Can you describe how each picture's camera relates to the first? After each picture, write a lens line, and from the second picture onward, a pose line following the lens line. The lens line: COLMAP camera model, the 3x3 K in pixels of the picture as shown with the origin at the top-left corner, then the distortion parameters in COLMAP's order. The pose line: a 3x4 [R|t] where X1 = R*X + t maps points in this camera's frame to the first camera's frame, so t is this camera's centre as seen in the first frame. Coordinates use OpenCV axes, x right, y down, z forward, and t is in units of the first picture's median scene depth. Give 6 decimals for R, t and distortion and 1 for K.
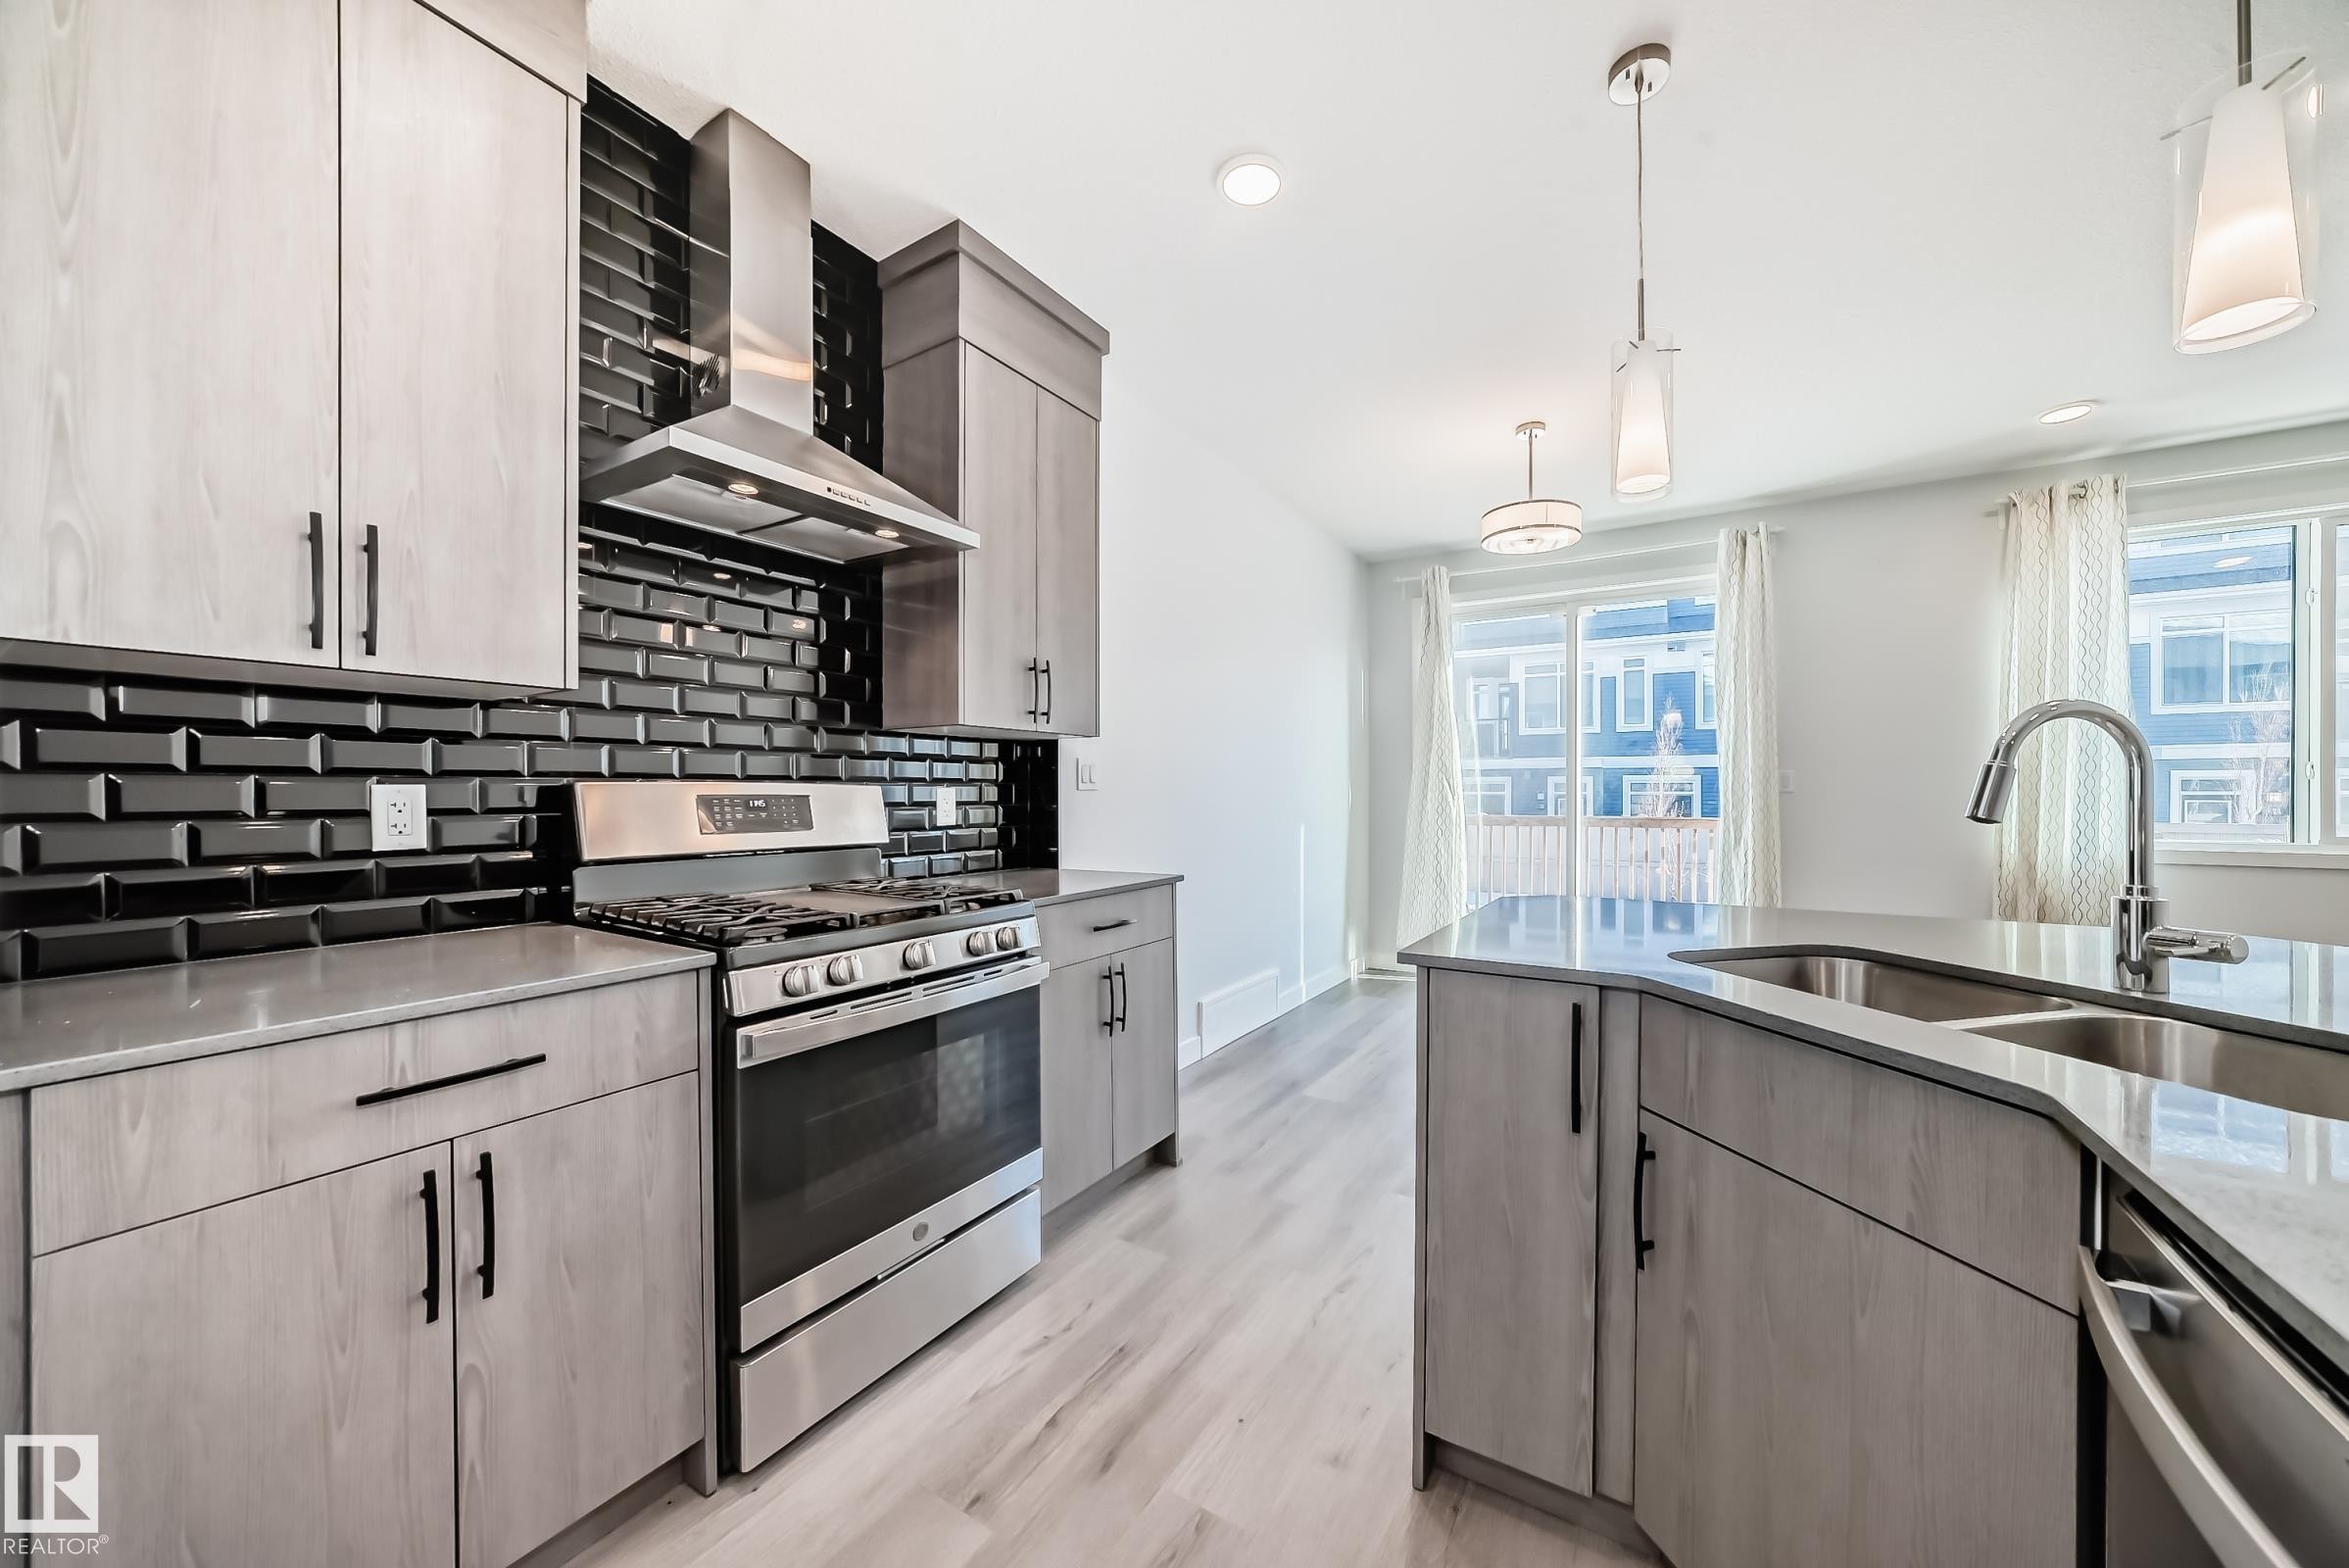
lens RADIAL K [[830.9, 0, 1189.2], [0, 830.9, 817.0], [0, 0, 1]] dist [-0.012313, 0.000286]
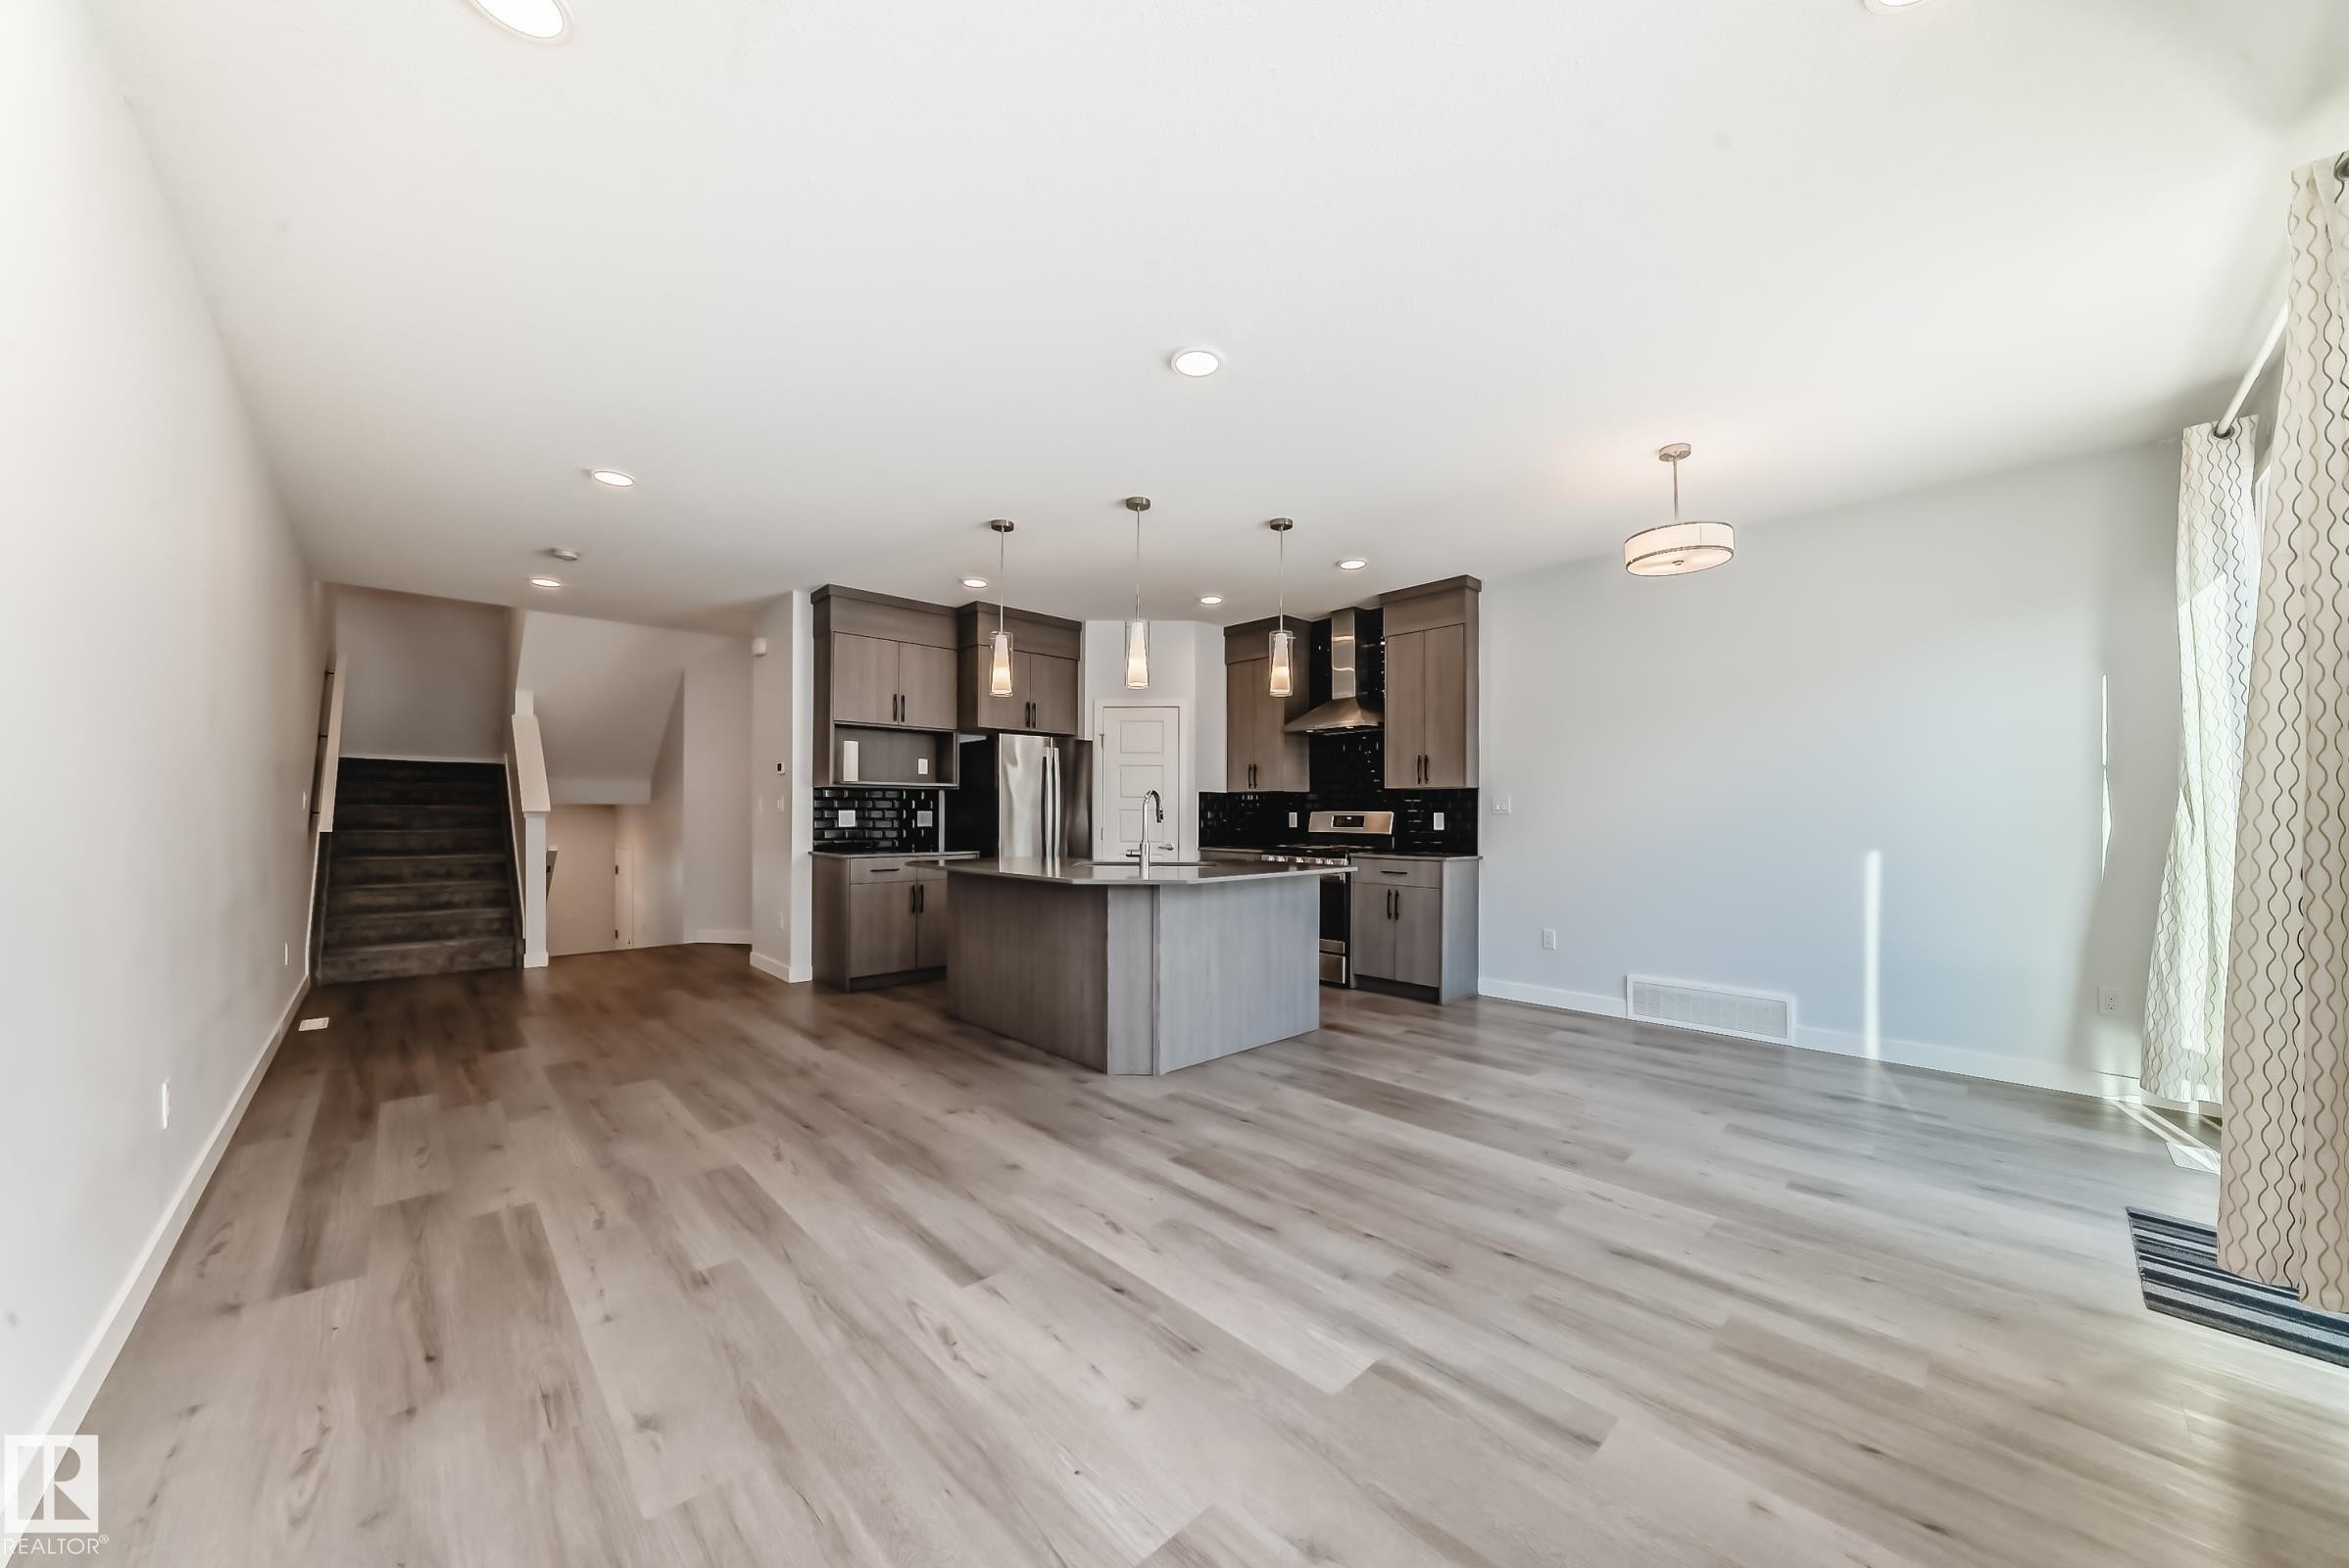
lens RADIAL K [[830.9, 0, 1189.2], [0, 830.9, 817.0], [0, 0, 1]] dist [-0.012313, 0.000286]
pose [[-0.255748, 0.005843, -0.966726, 1.826951], [-0.026583, 0.999561, 0.013073, -0.031915], [0.966378, 0.029042, -0.255481, 0.822184]]
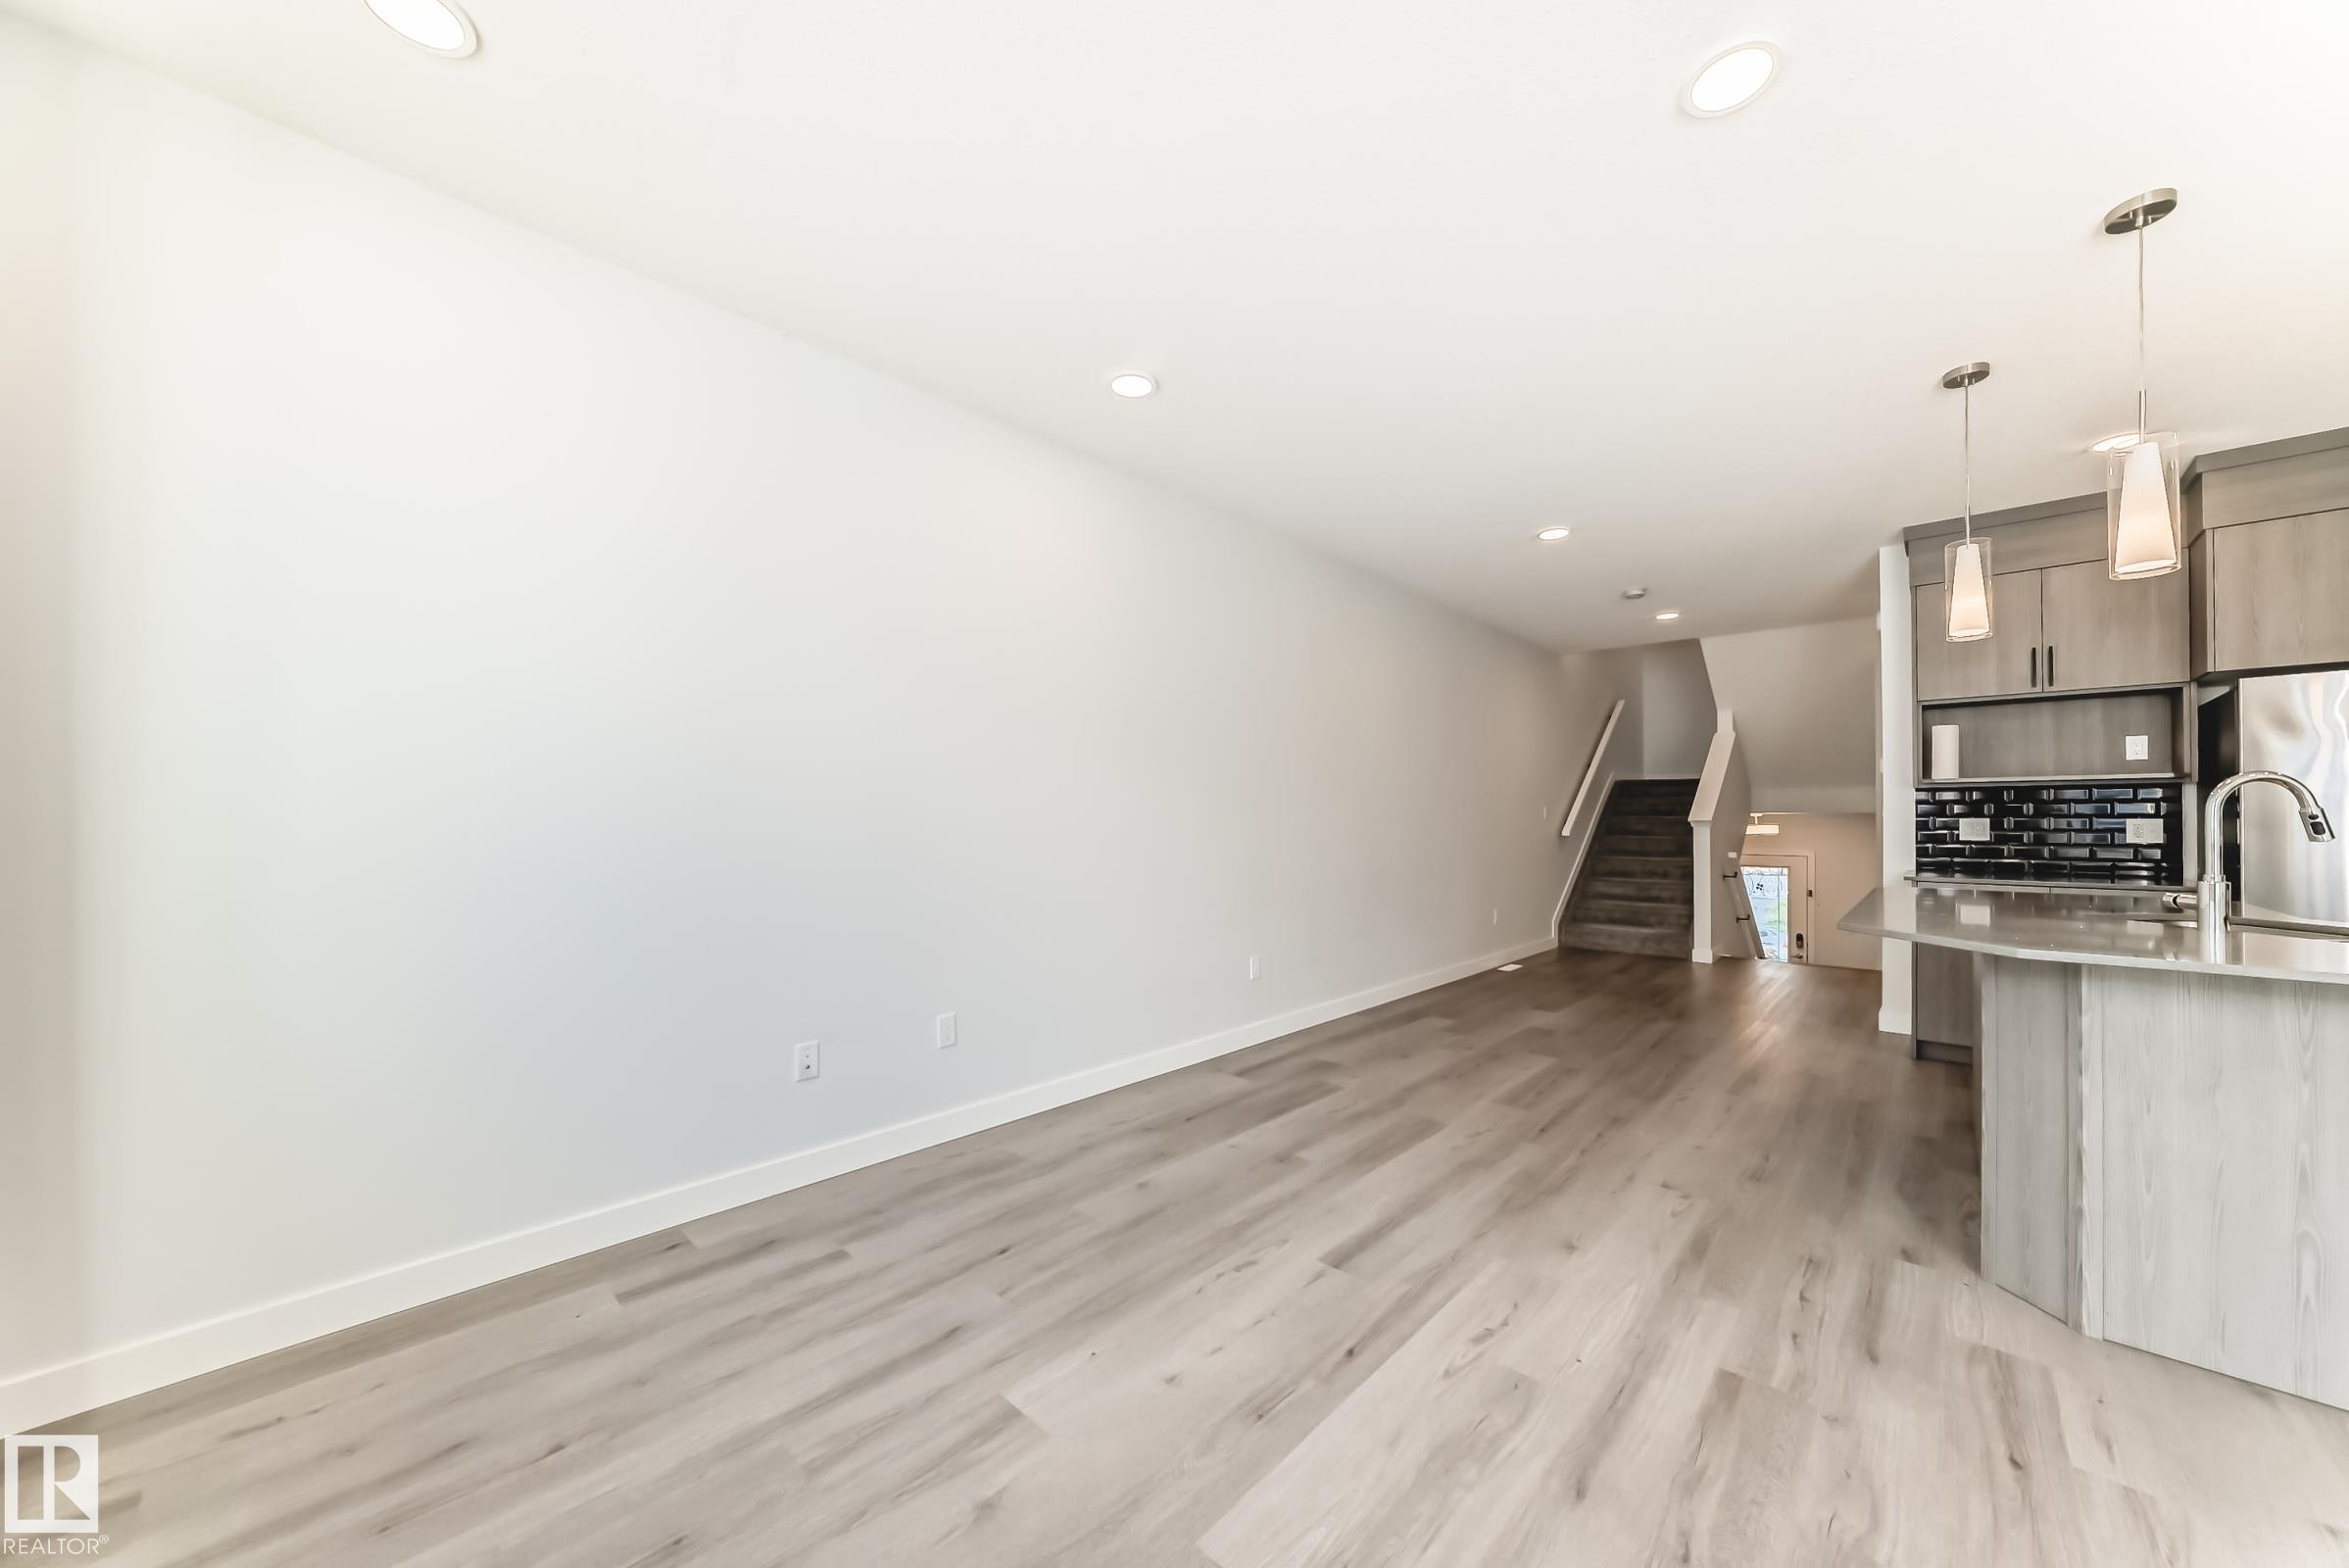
lens RADIAL K [[830.9, 0, 1189.2], [0, 830.9, 817.0], [0, 0, 1]] dist [-0.012313, 0.000286]
pose [[-0.979708, 0.000976, 0.200428, 1.155568], [0.005126, 0.999783, 0.020188, -0.038863], [-0.200365, 0.020806, -0.979500, 1.228924]]
